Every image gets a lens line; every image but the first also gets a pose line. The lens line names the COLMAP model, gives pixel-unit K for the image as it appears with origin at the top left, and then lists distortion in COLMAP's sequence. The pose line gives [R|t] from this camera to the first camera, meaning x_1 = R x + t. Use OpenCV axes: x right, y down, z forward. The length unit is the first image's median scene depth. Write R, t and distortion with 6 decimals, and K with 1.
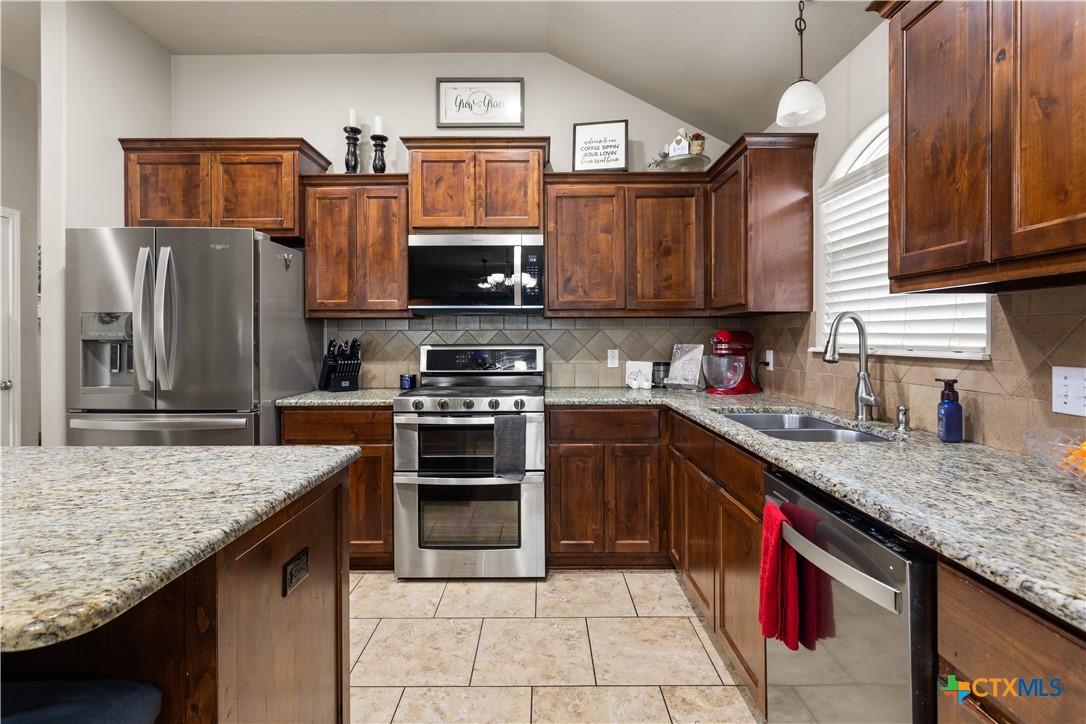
lens RADIAL K [[526.9, 0, 540.6], [0, 526.9, 339.3], [0, 0, 1]] dist [0.004813, 0.000324]
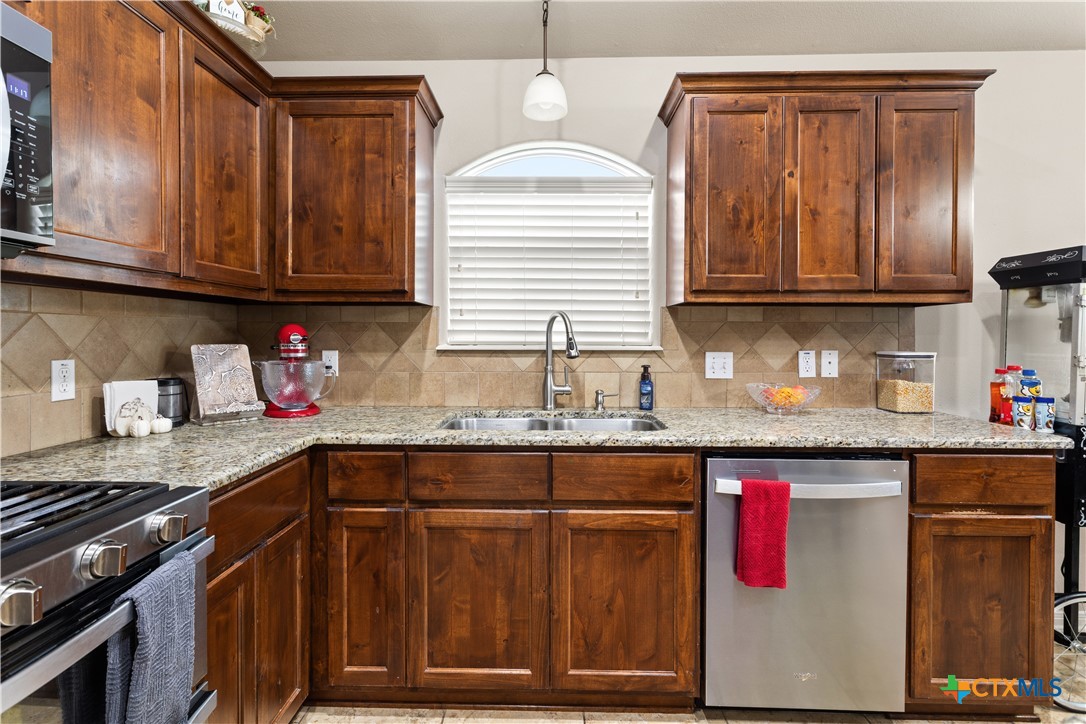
lens RADIAL K [[526.9, 0, 538.2], [0, 526.9, 342.1], [0, 0, 1]] dist [0.004813, 0.000324]
pose [[0.021419, -0.008398, 0.999735, -0.506614], [0.000757, 0.999965, 0.008383, 0.002410], [-0.999770, 0.000578, 0.021425, 1.015328]]
